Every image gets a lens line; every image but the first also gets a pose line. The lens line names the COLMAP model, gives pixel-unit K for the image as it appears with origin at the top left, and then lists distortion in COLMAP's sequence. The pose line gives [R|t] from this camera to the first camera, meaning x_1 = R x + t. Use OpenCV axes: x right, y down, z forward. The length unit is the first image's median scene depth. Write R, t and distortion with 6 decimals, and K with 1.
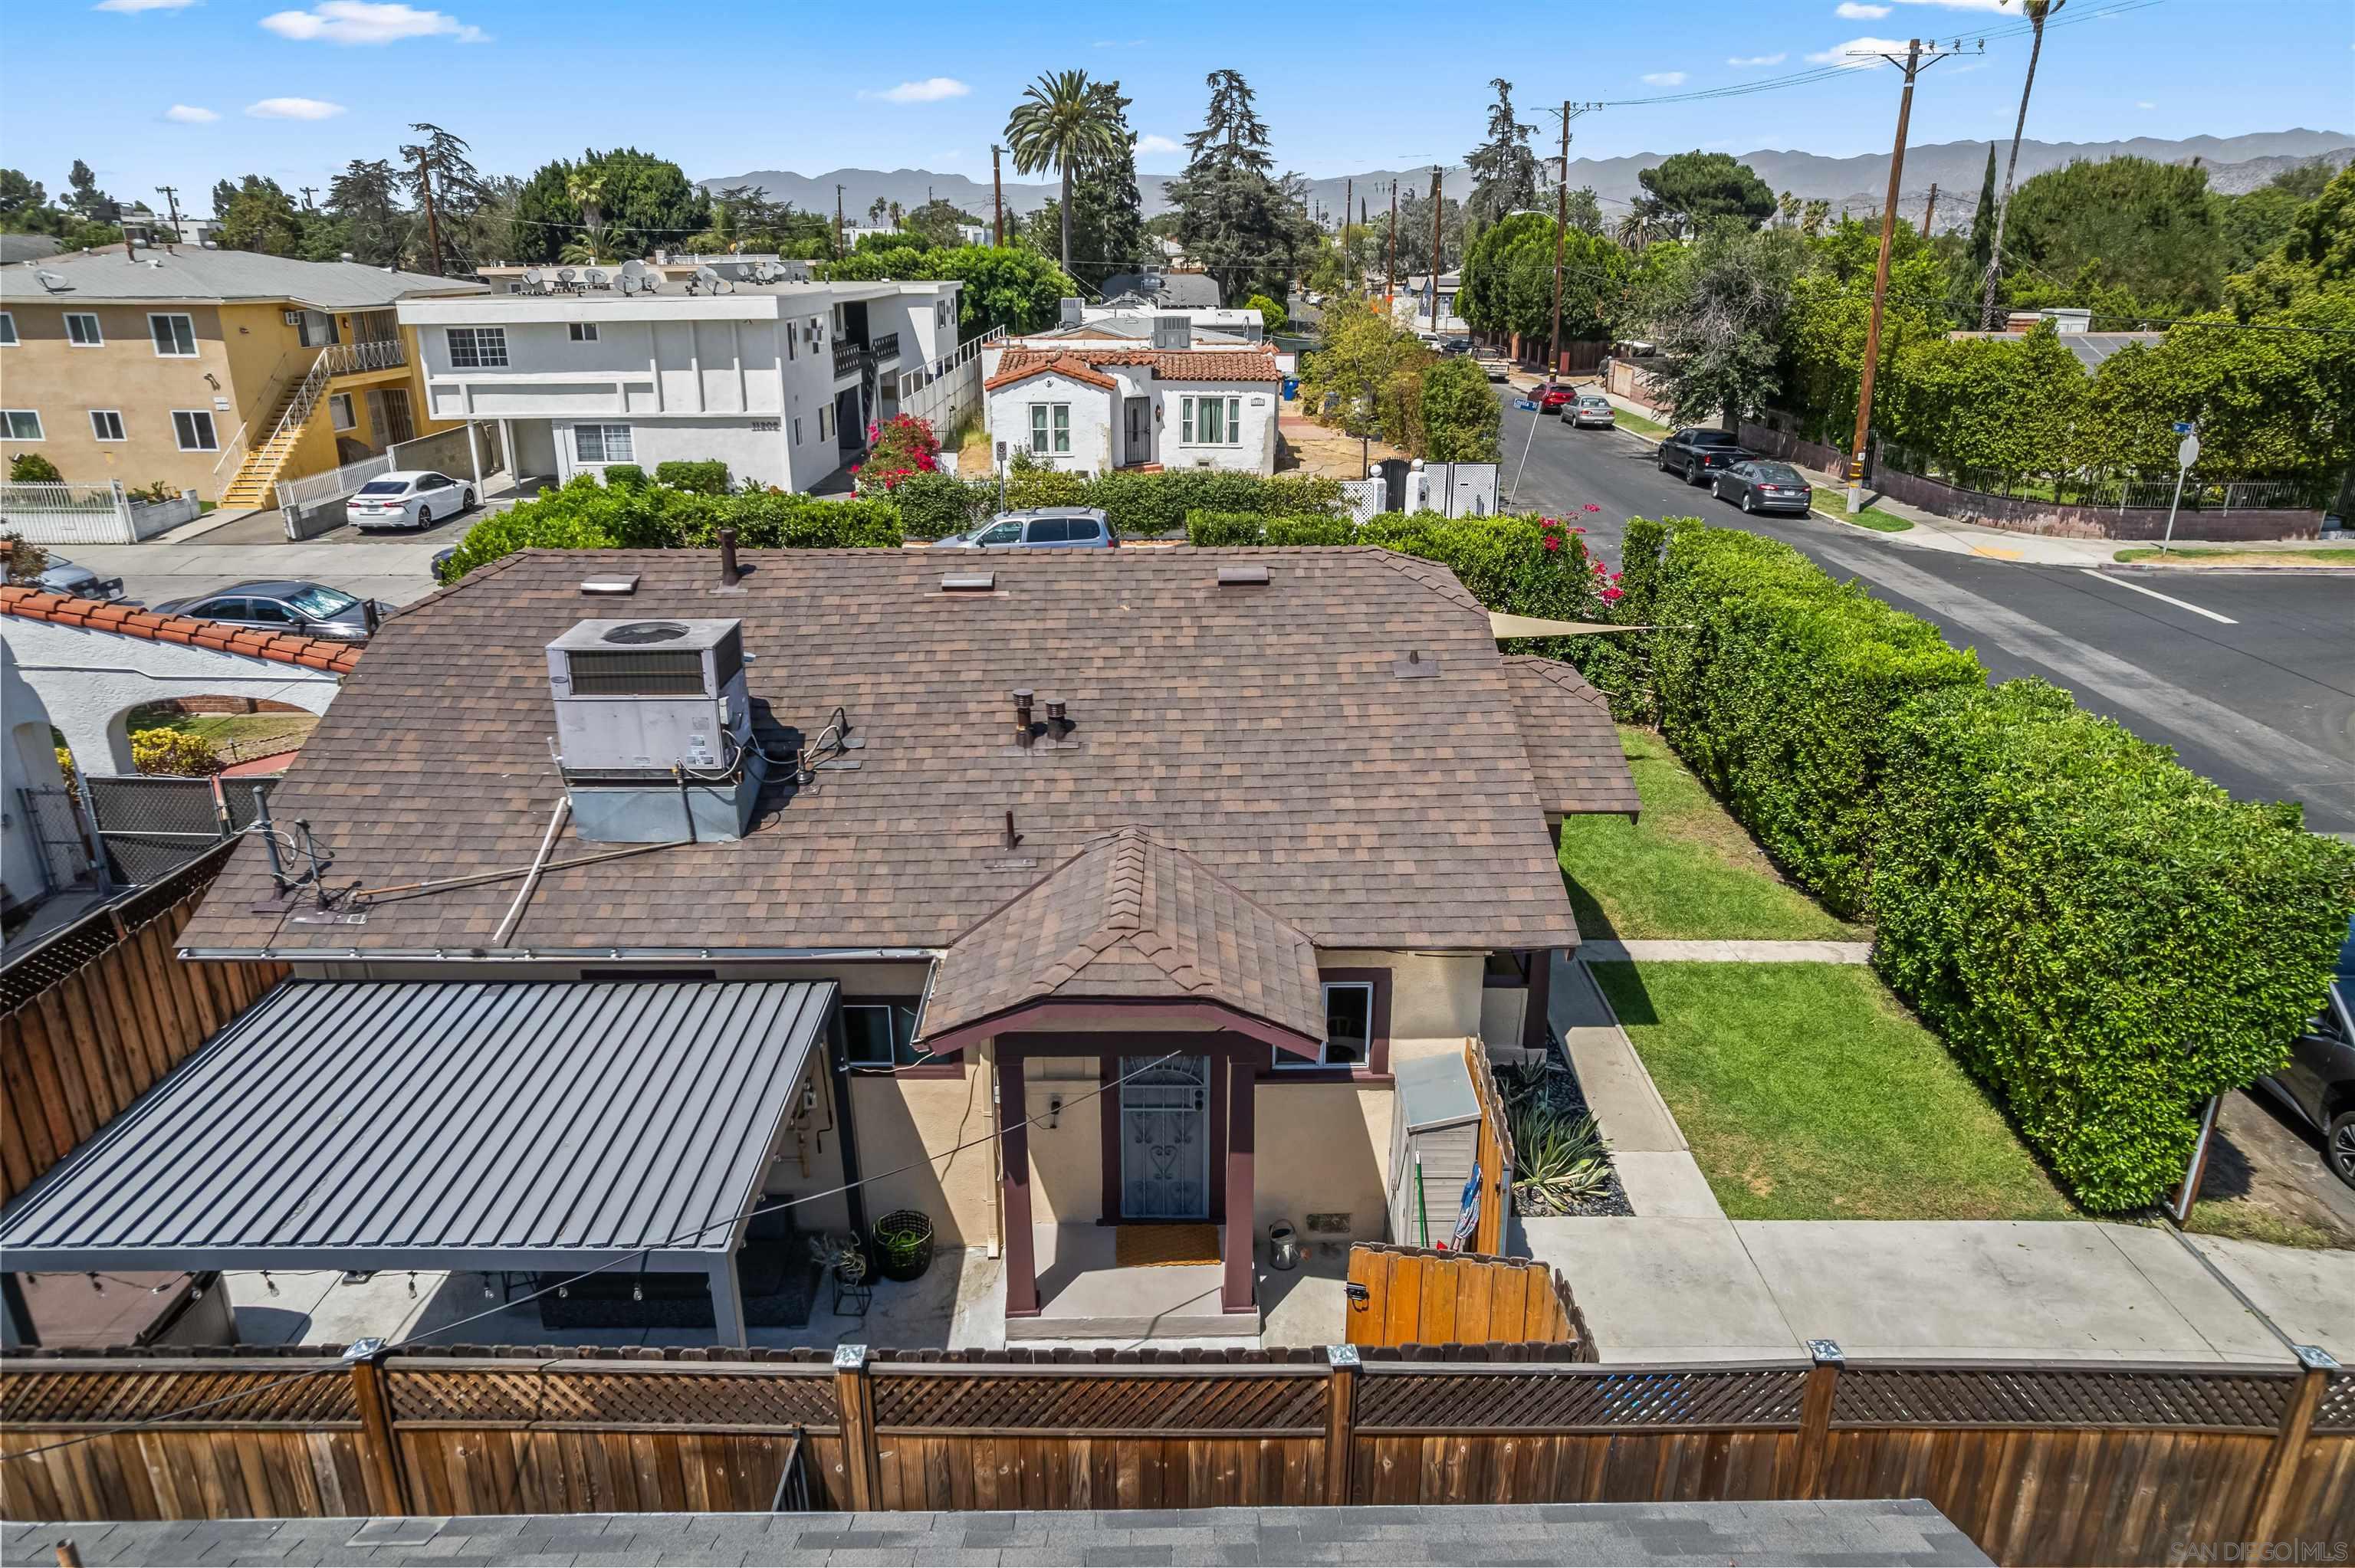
lens RADIAL K [[1483.4, 0, 1190.6], [0, 1483.4, 788.1], [0, 0, 1]] dist [-0.035518, 0.034998]
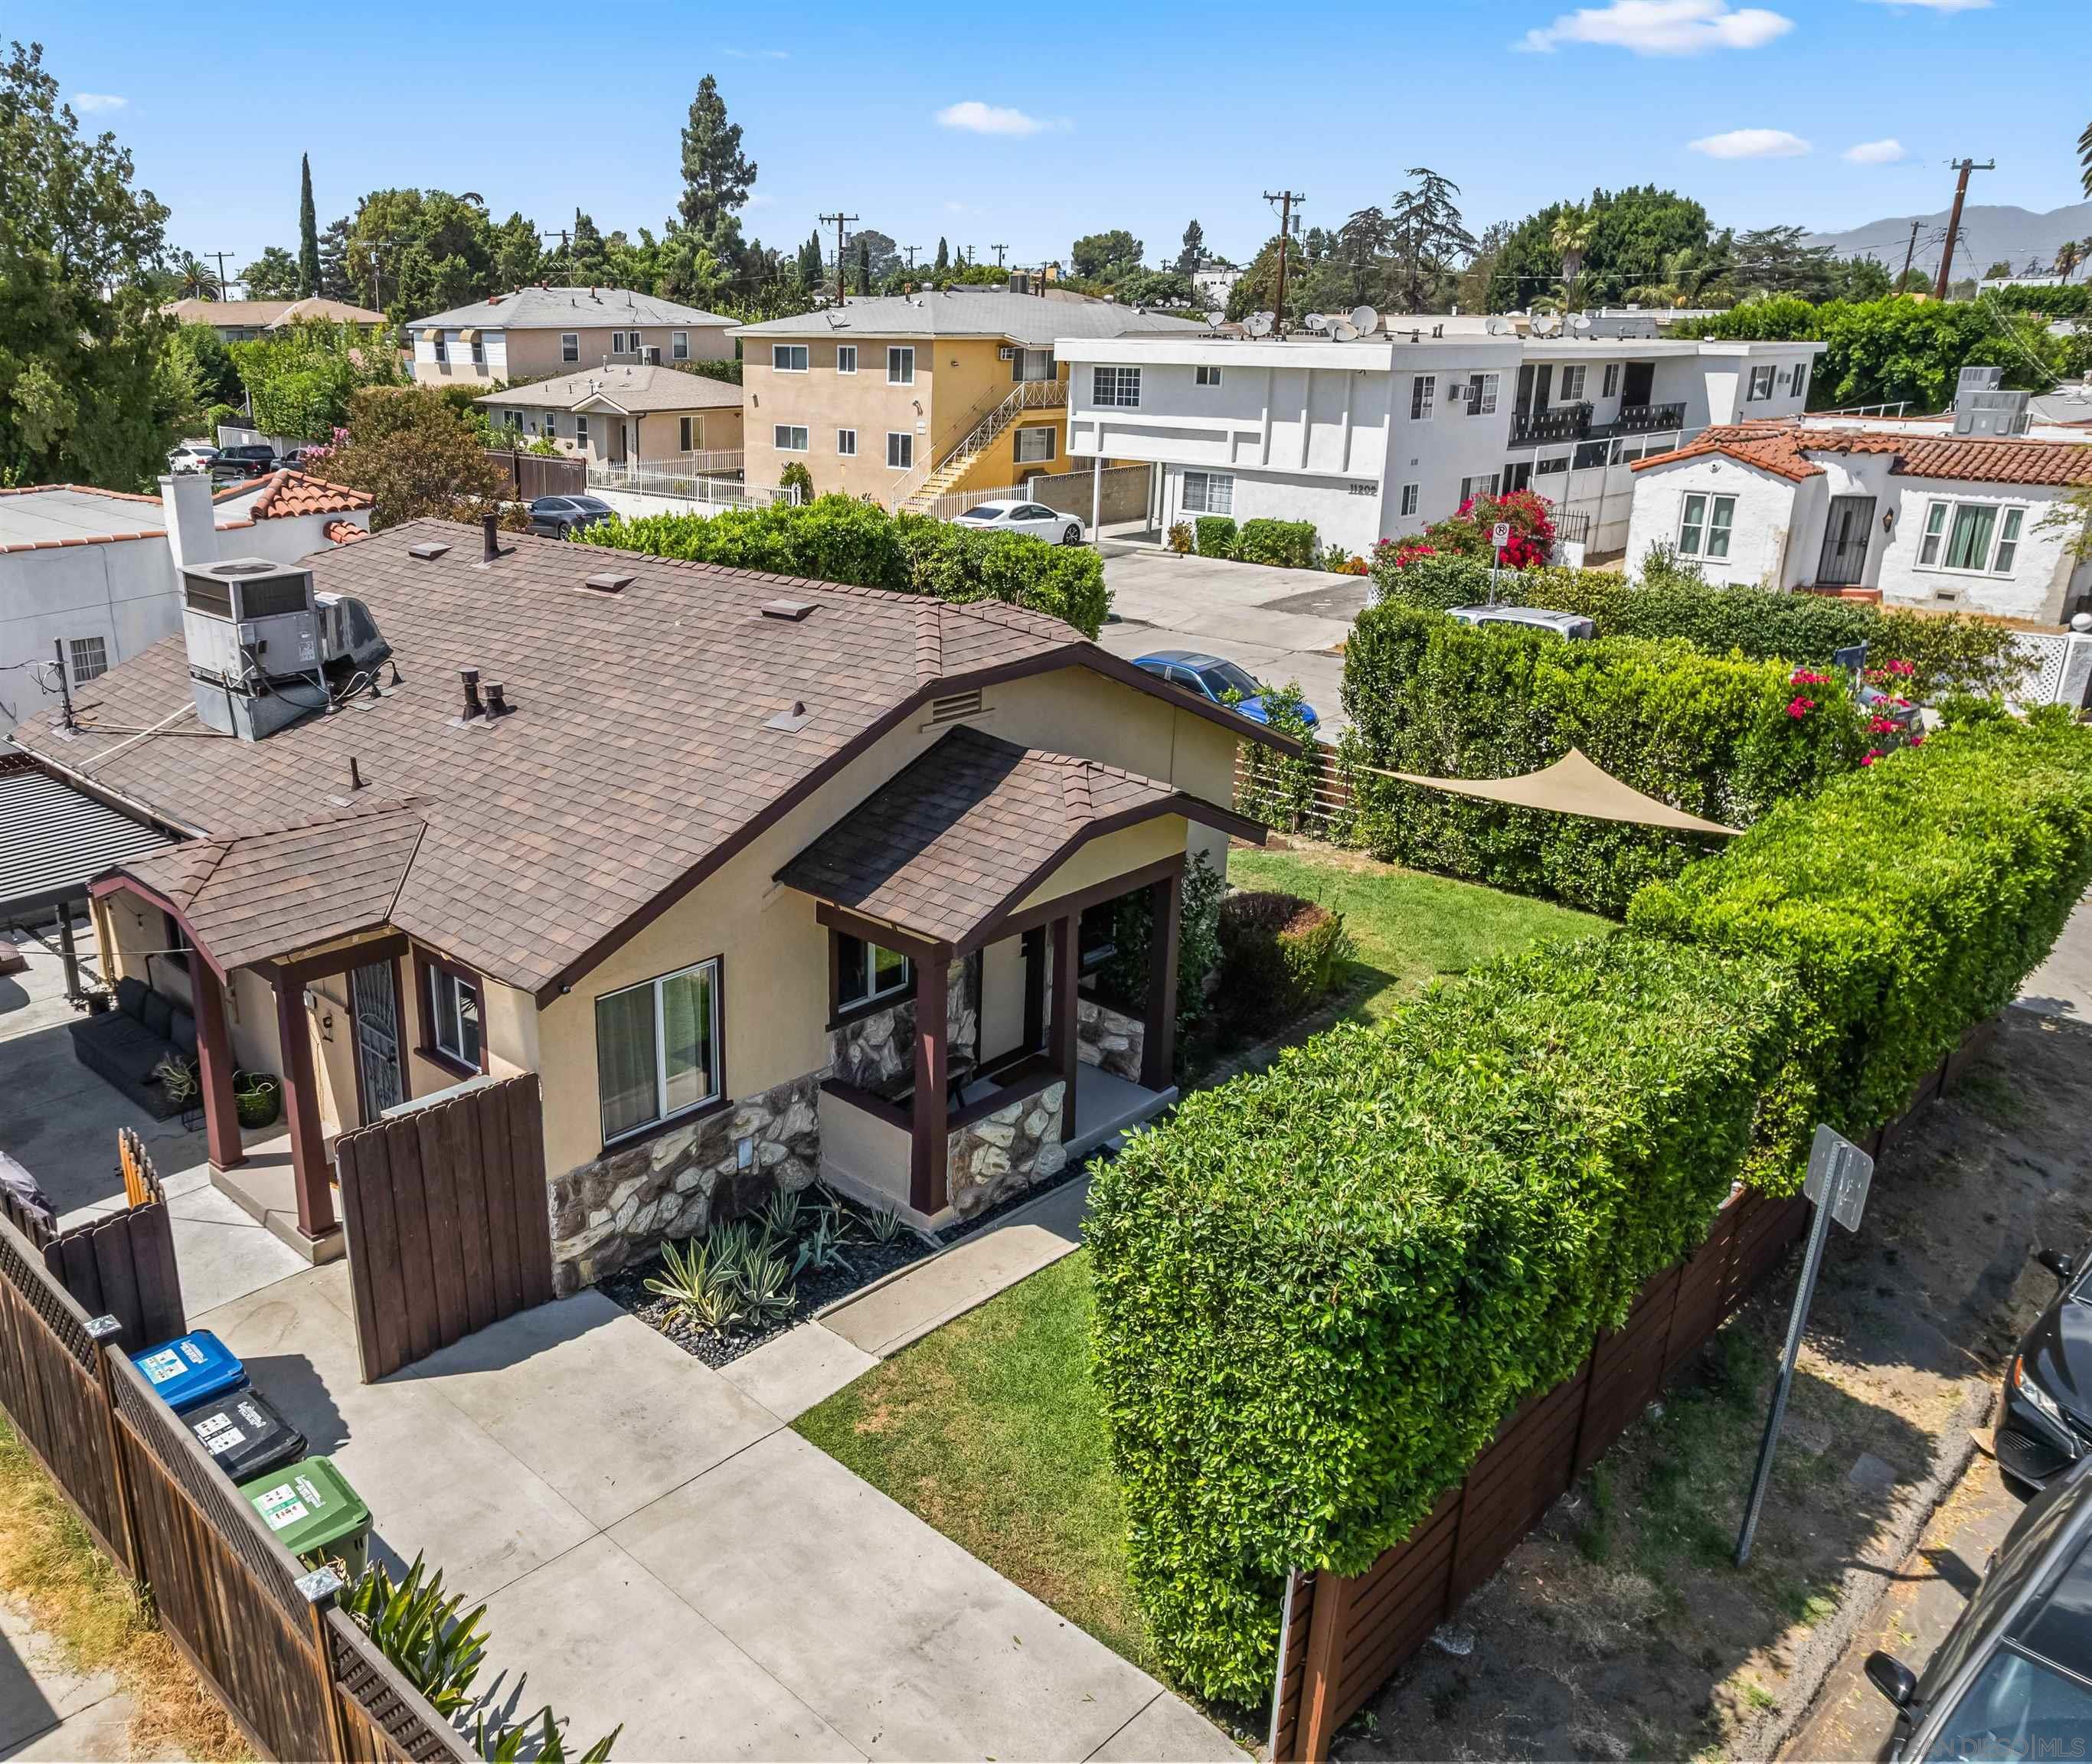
lens RADIAL K [[1793.5, 0, 1028.1], [0, 1793.5, 887.2], [0, 0, 1]] dist [-0.050796, 0.082640]
pose [[0.710084, 0.222834, -0.667926, 0.341555], [-0.247683, 0.967024, 0.059302, -0.028043], [0.659116, 0.123324, 0.741861, 0.101139]]
